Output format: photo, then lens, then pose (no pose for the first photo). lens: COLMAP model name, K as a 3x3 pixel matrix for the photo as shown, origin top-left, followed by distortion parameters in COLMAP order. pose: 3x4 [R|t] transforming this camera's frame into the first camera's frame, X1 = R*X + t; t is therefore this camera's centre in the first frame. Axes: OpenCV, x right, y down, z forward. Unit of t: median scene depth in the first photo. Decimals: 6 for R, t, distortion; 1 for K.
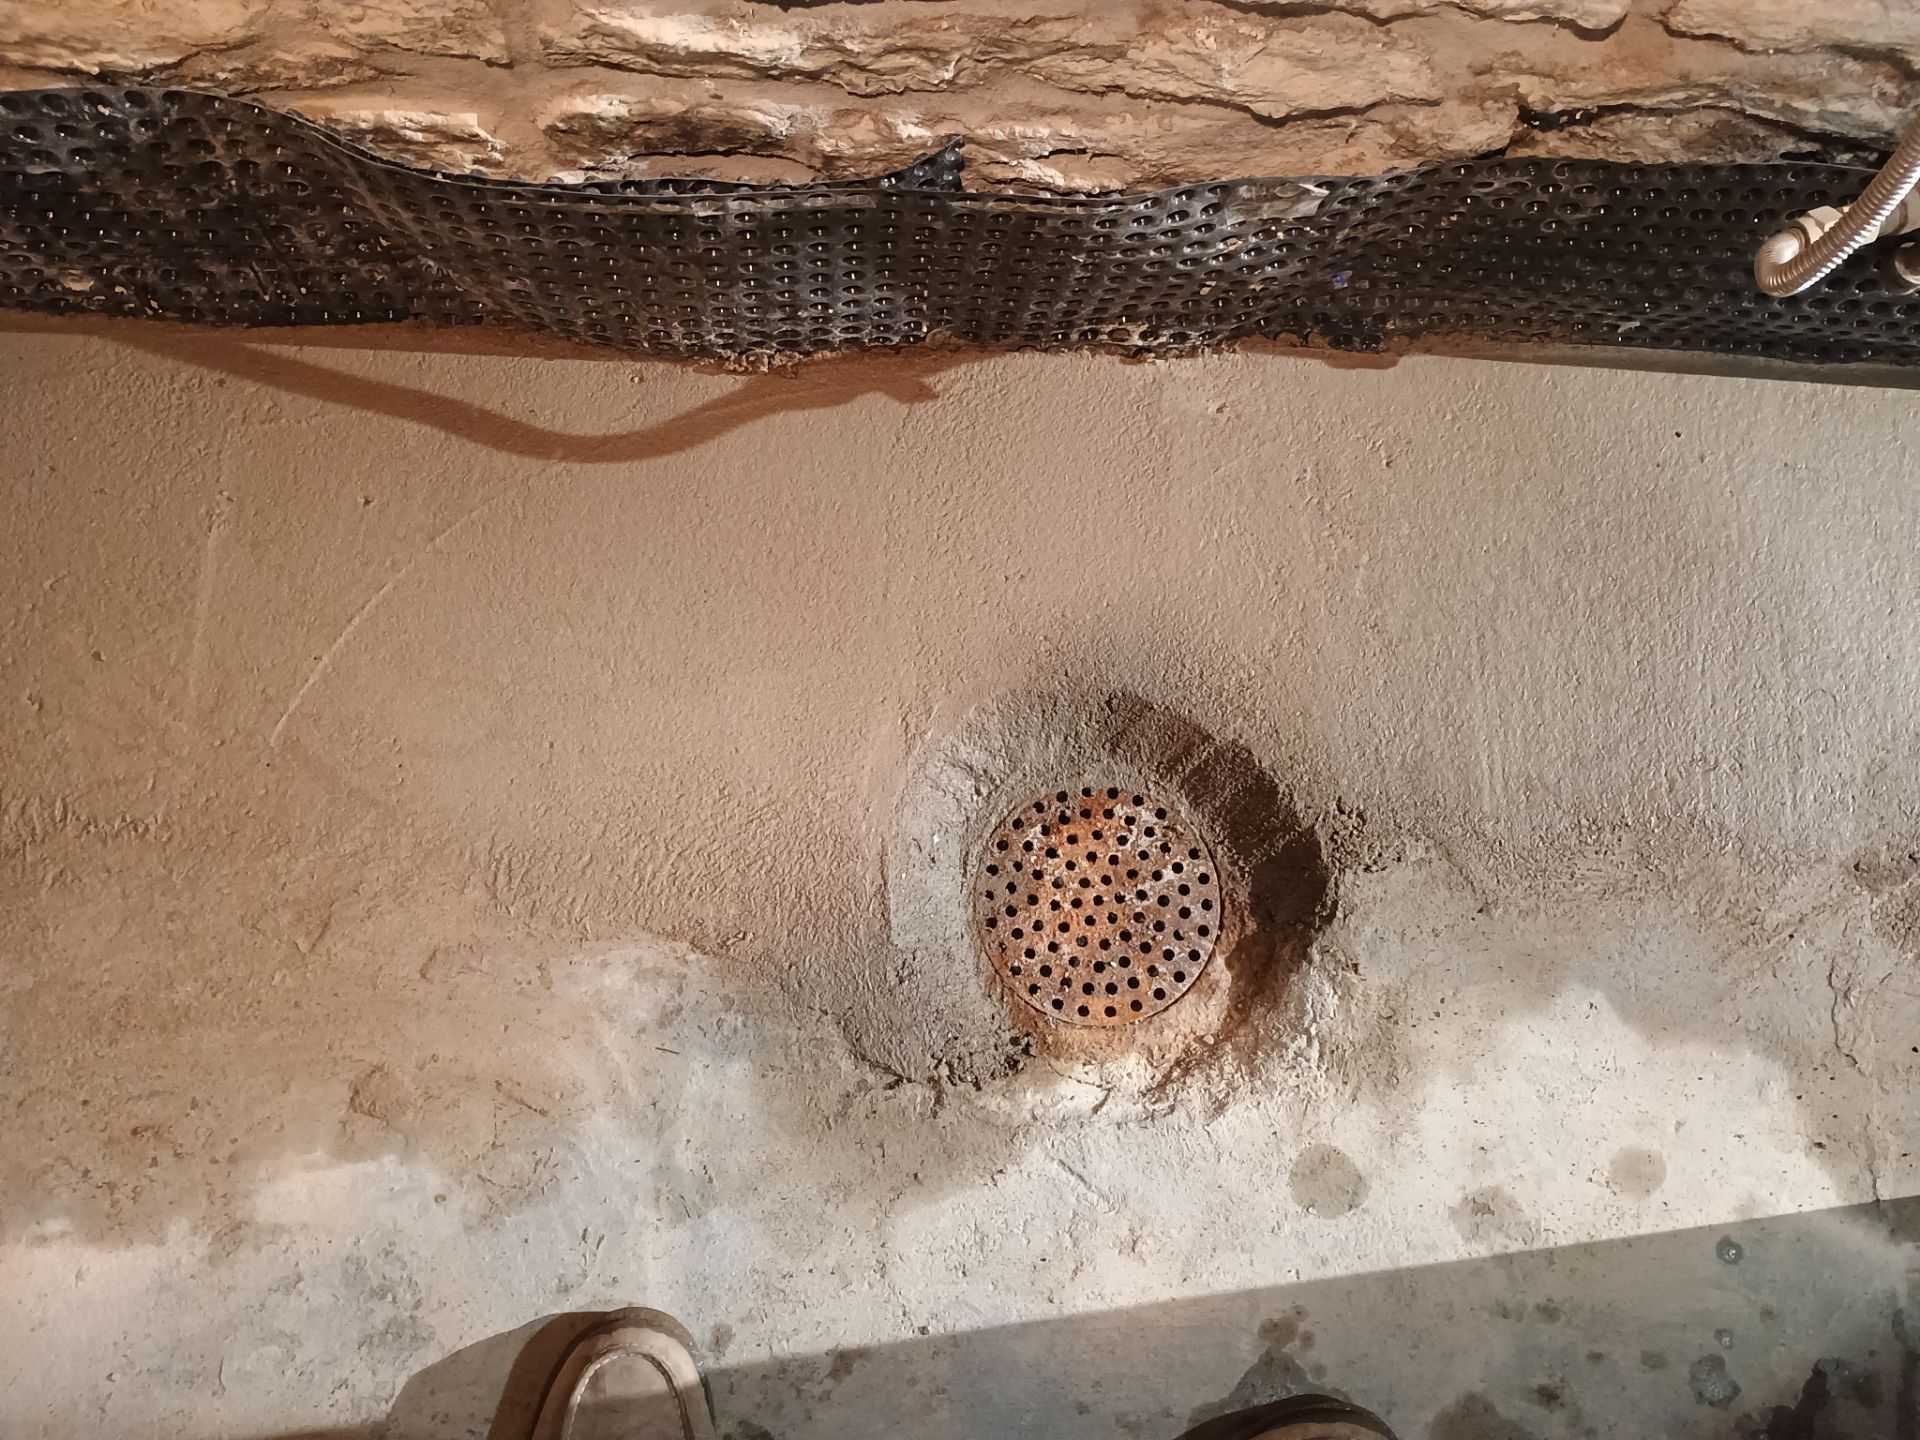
lens RADIAL K [[1729.3, 0, 993.1], [0, 1729.3, 720.9], [0, 0, 1]] dist [0.042183, -0.078823]
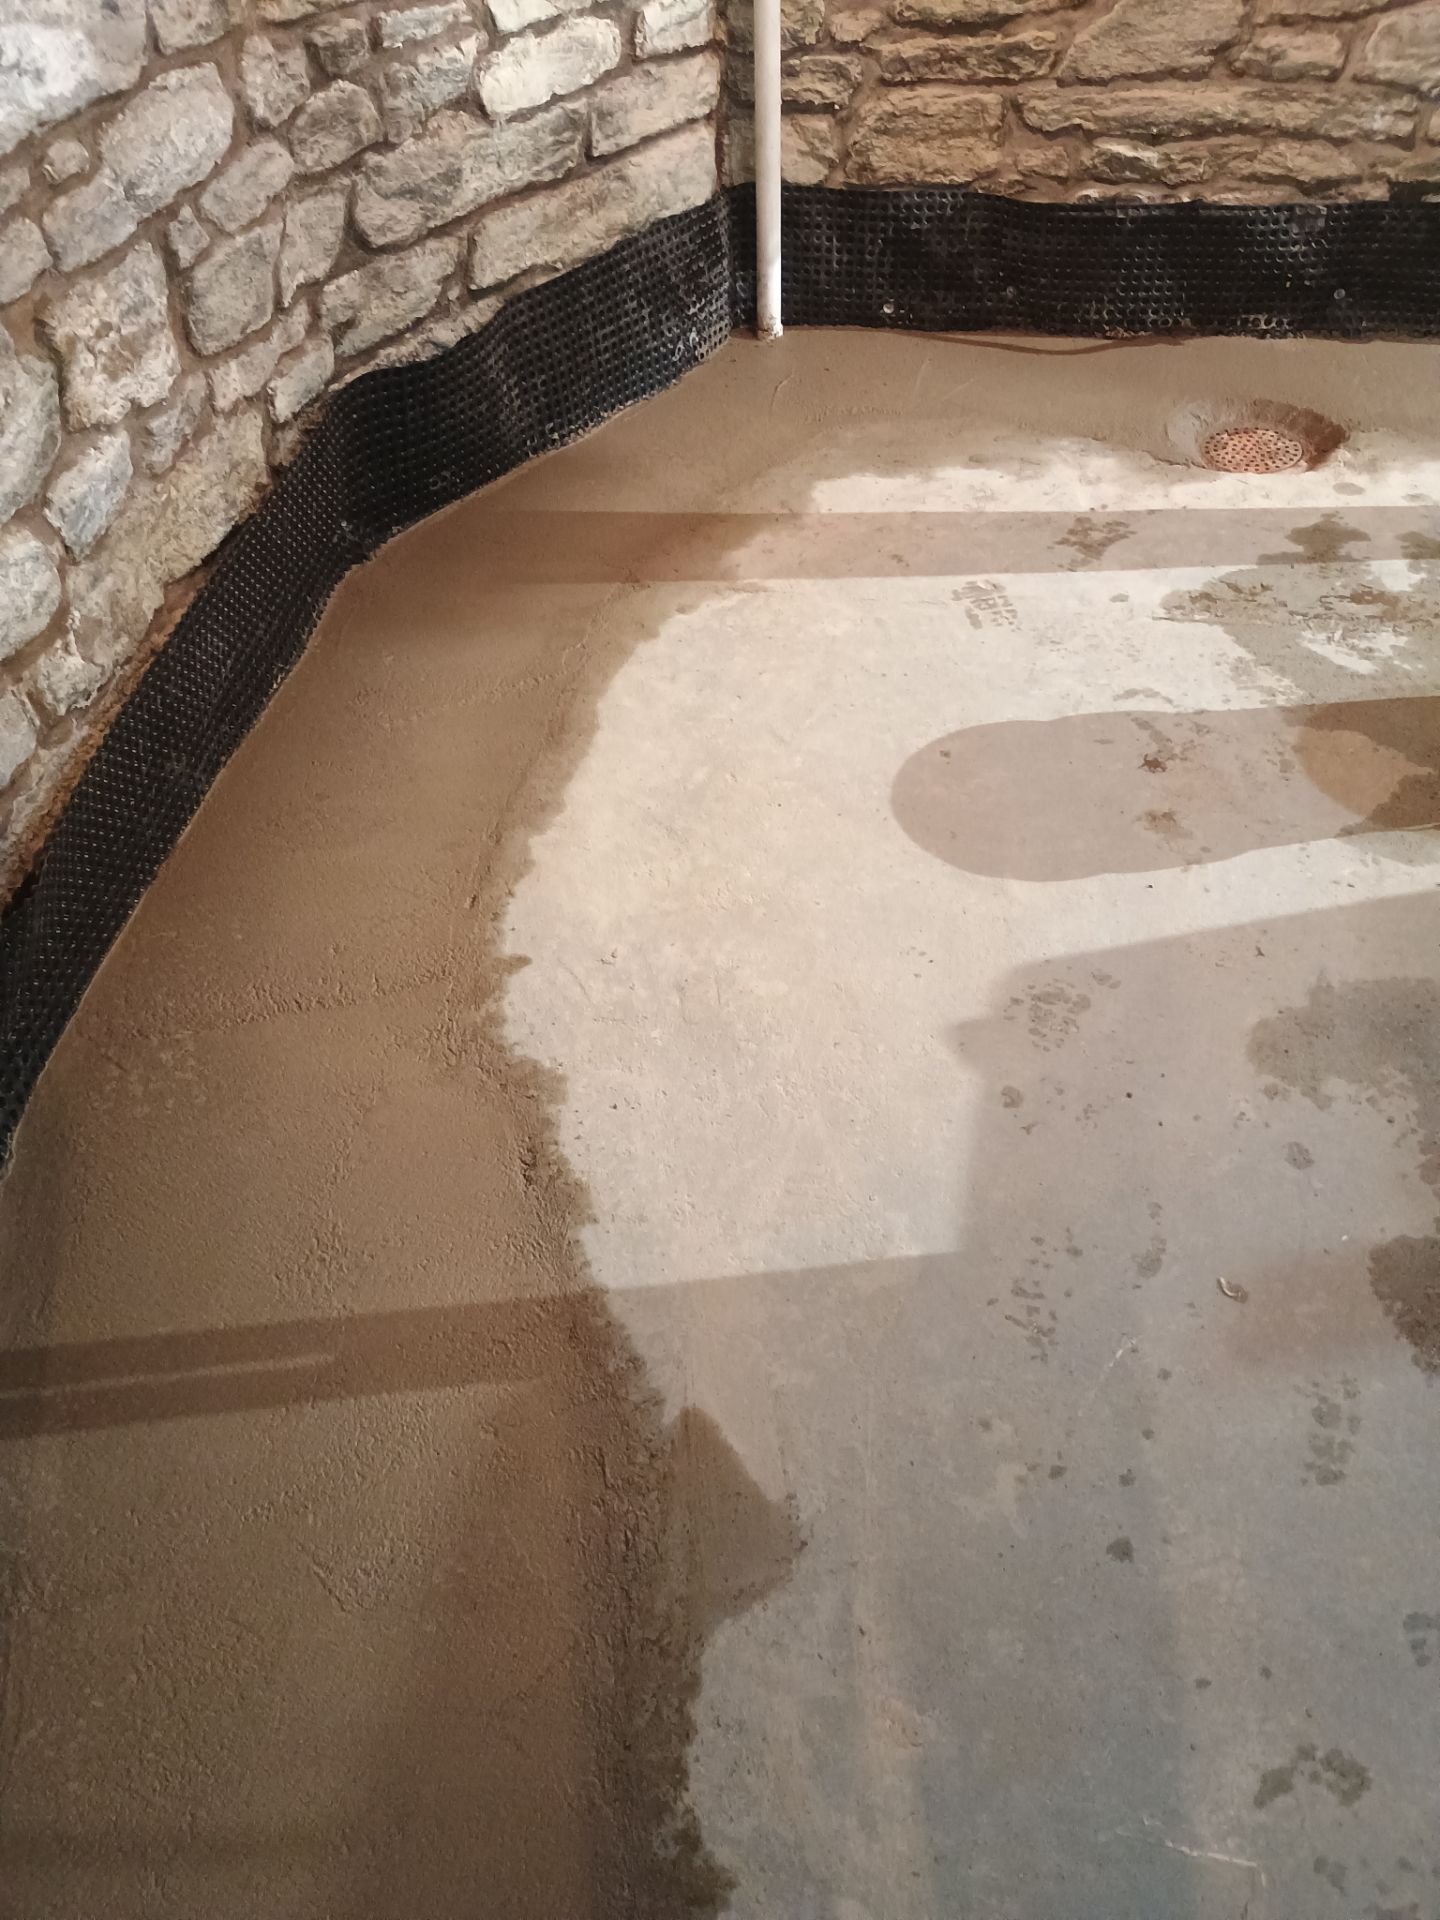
lens RADIAL K [[1729.3, 0, 720.0], [0, 1729.3, 960.0], [0, 0, 1]] dist [0.042183, -0.078823]
pose [[0.972836, 0.027401, -0.229870, -0.092921], [-0.156163, 0.810693, -0.564260, 2.321920], [0.170892, 0.584830, 0.792950, -0.733893]]
